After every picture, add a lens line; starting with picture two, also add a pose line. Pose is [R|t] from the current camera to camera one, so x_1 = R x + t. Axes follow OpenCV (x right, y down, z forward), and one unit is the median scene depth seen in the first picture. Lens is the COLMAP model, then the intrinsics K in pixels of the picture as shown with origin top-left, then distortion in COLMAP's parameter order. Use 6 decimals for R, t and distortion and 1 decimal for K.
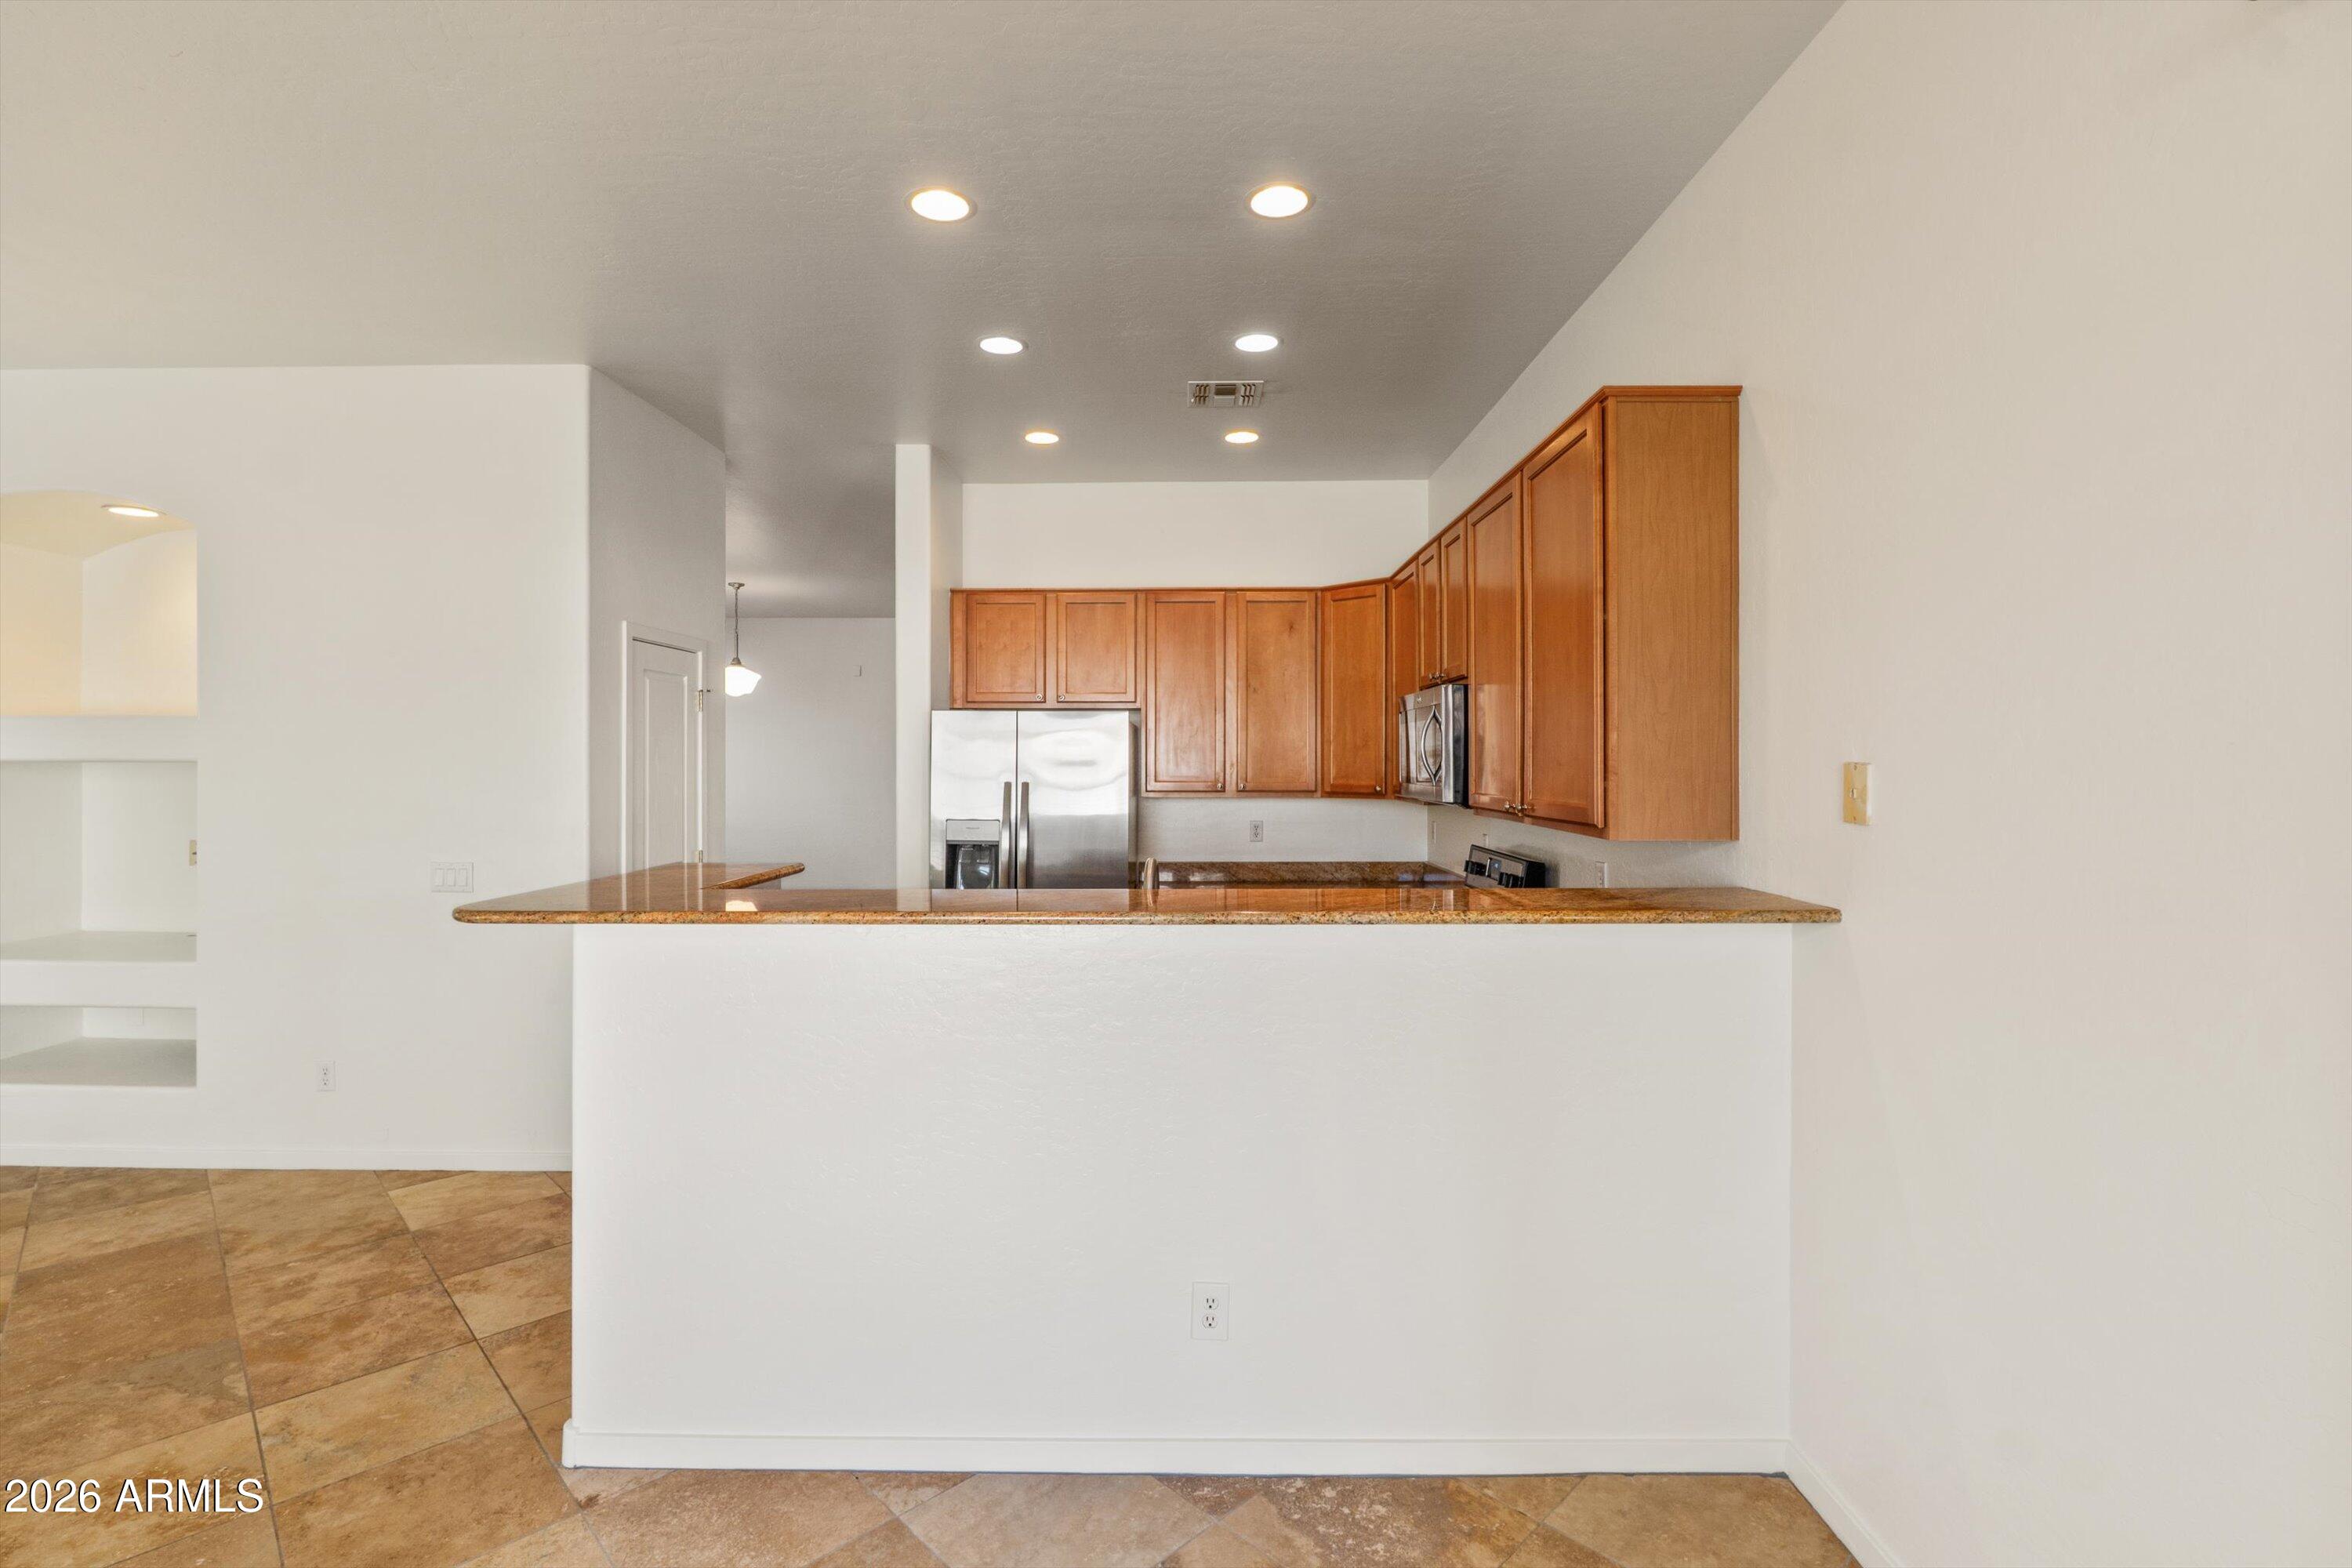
lens RADIAL K [[1086.5, 0, 1166.2], [0, 1086.5, 760.4], [0, 0, 1]] dist [-0.009091, 0.001231]
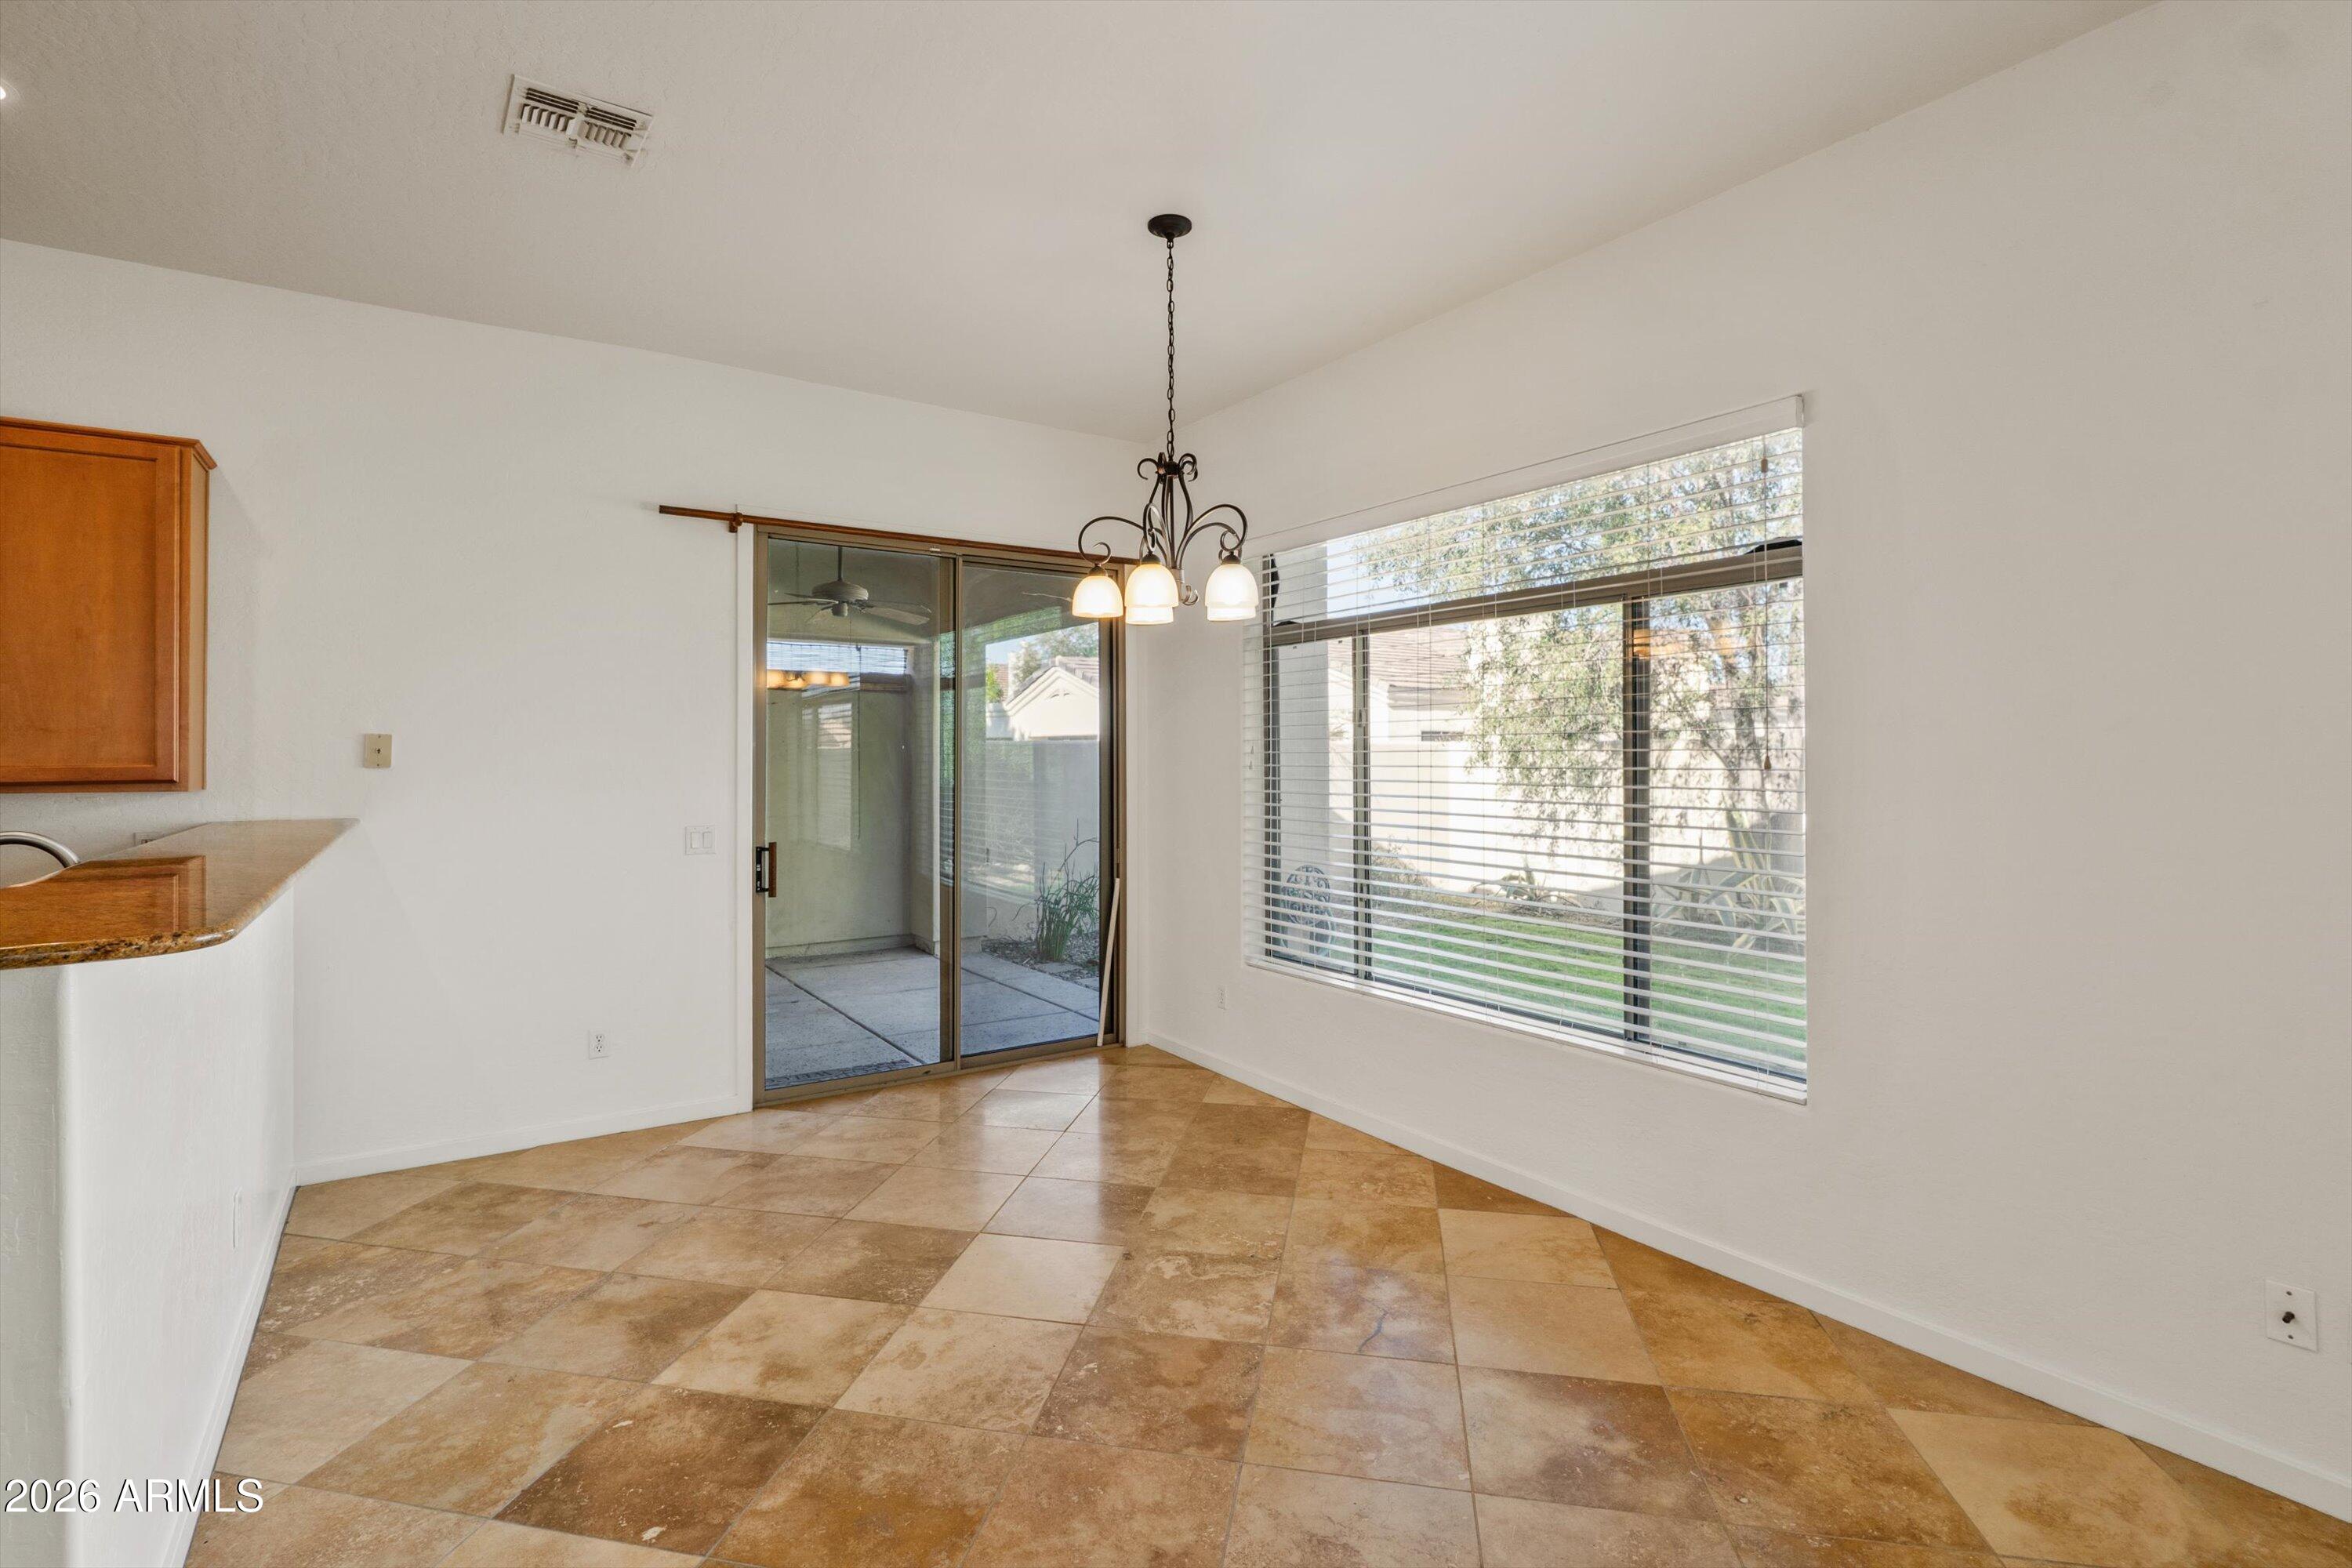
lens RADIAL K [[1086.5, 0, 1166.2], [0, 1086.5, 760.4], [0, 0, 1]] dist [-0.009091, 0.001231]
pose [[-0.576423, -0.003157, 0.817145, -0.821294], [0.000567, 0.999991, 0.004263, 0.019756], [-0.817151, 0.002921, -0.576416, 0.497023]]
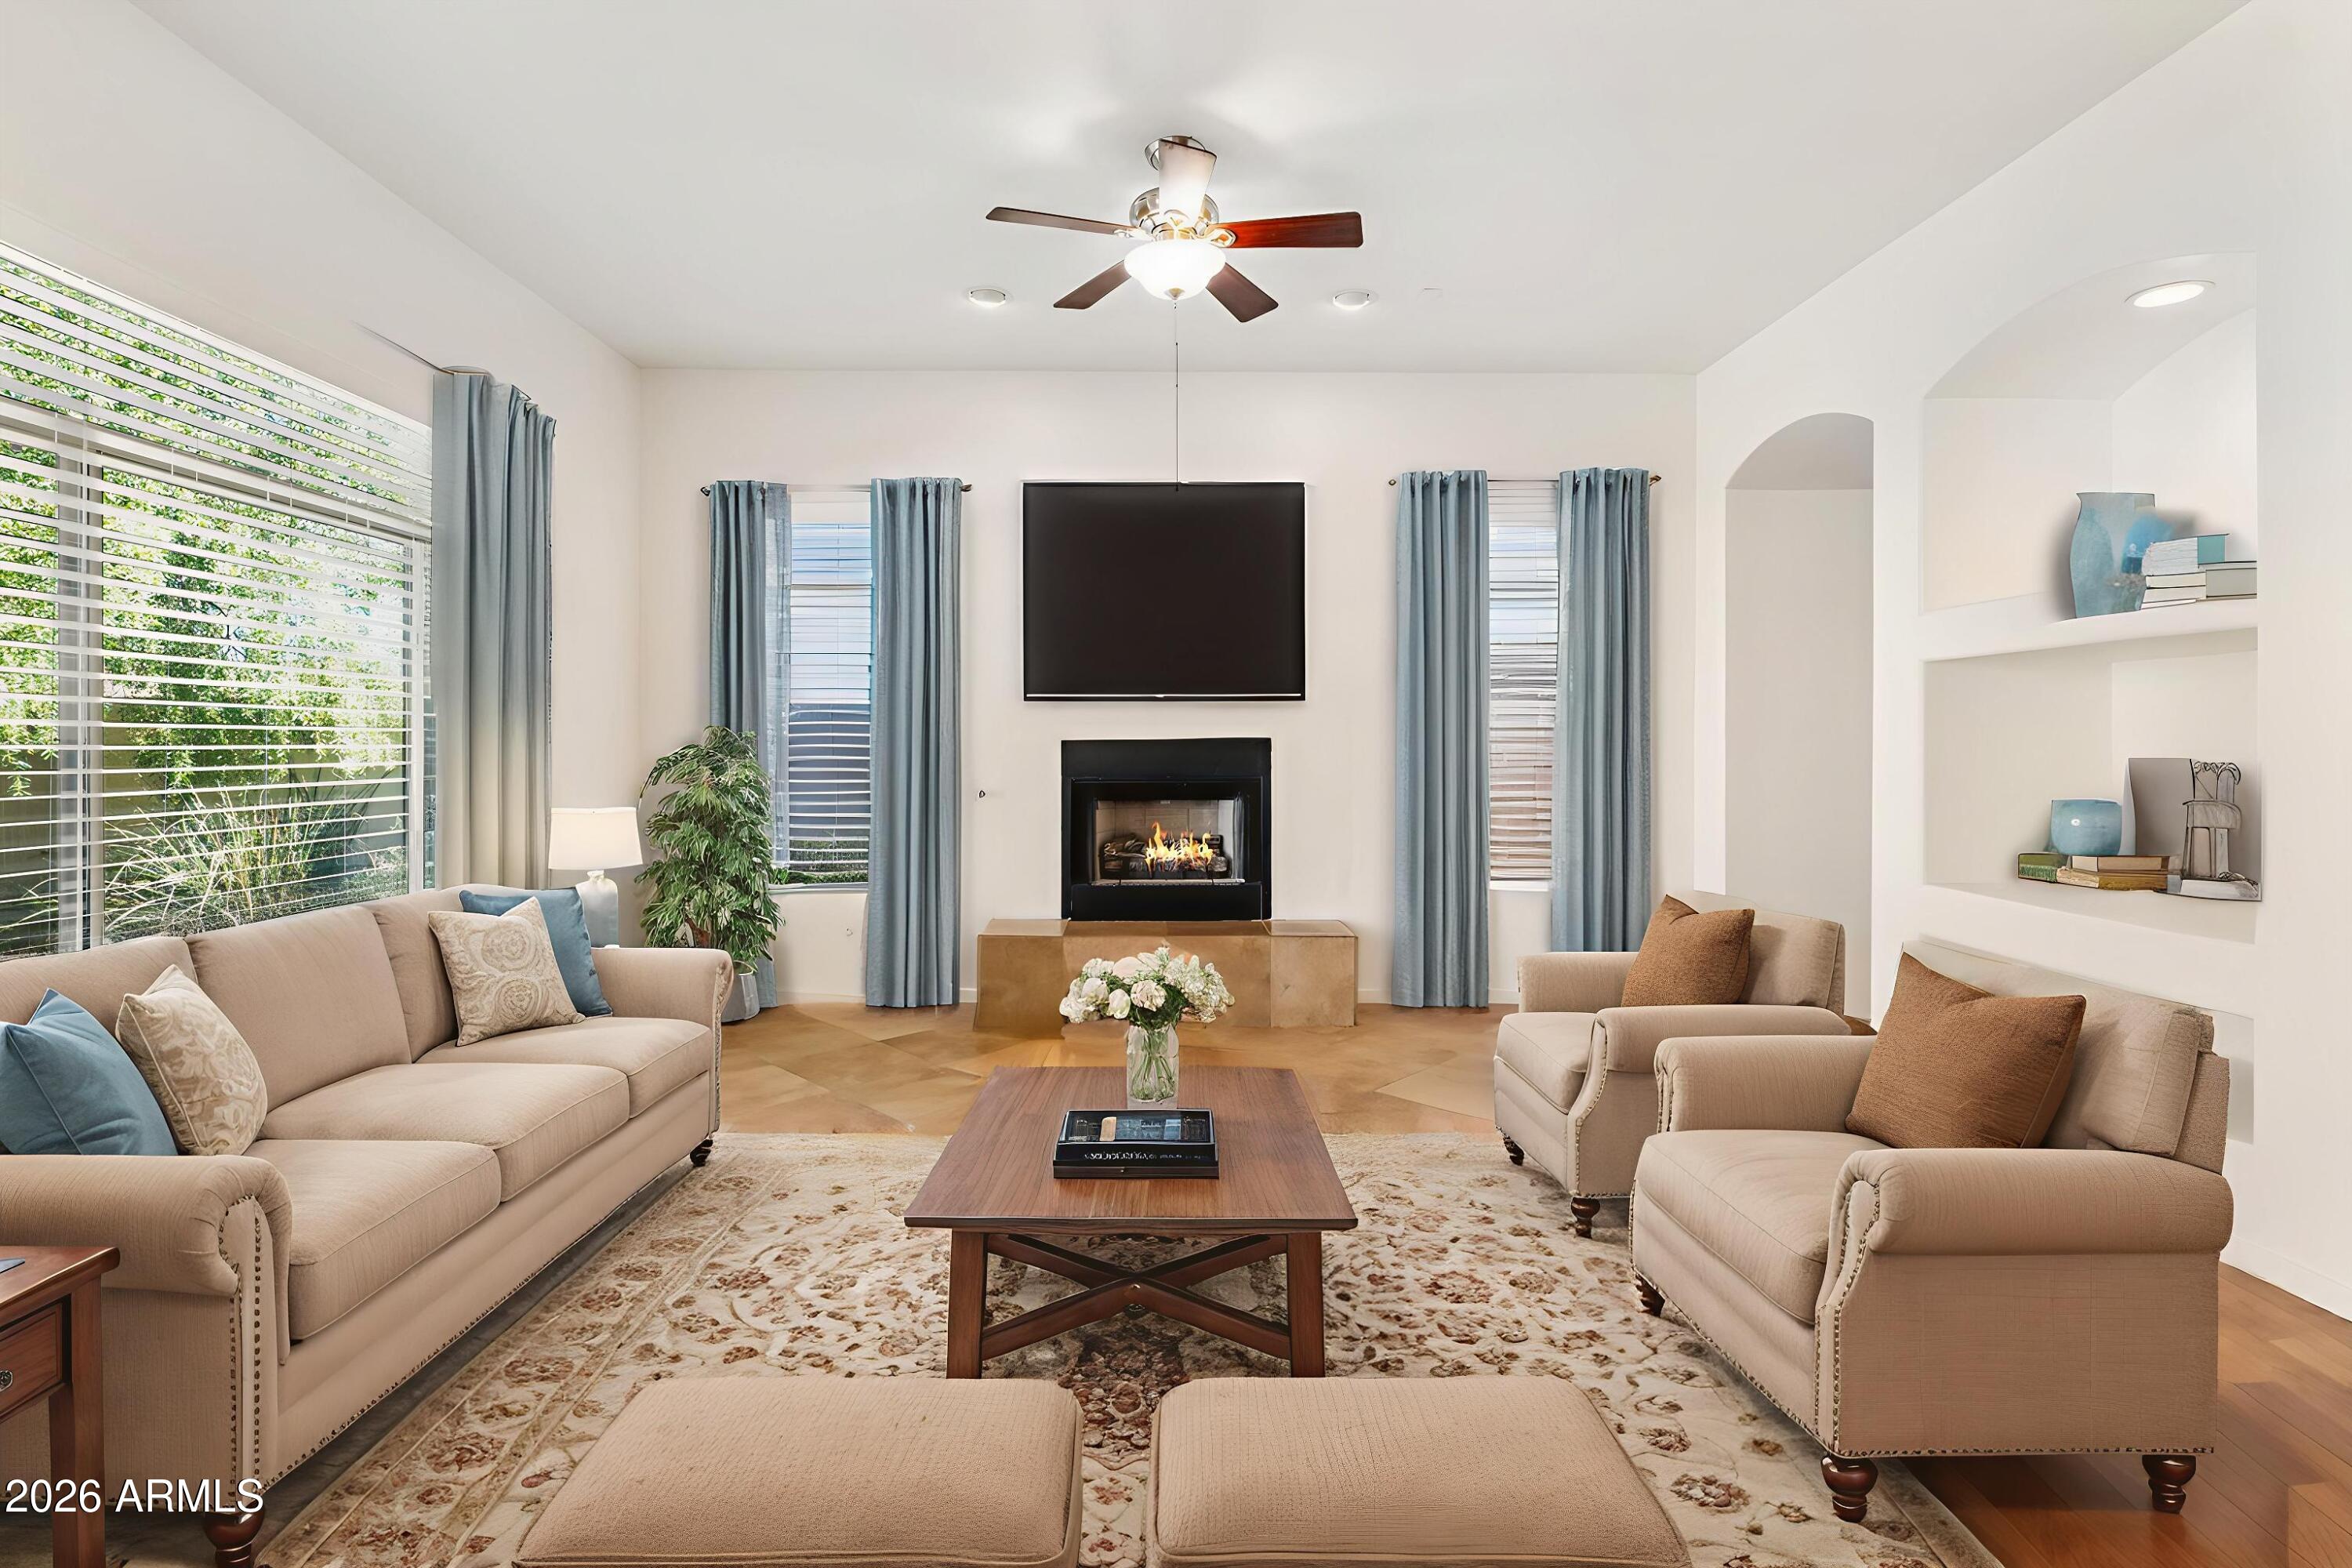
lens RADIAL K [[1106.9, 0, 1154.9], [0, 1106.9, 742.3], [0, 0, 1]] dist [-0.003836, 0.000608]
pose [[0.019732, 0.001424, -0.999804, -0.273227], [-0.000165, 0.999999, 0.001421, 0.068668], [0.999805, 0.000137, 0.019732, 0.358832]]
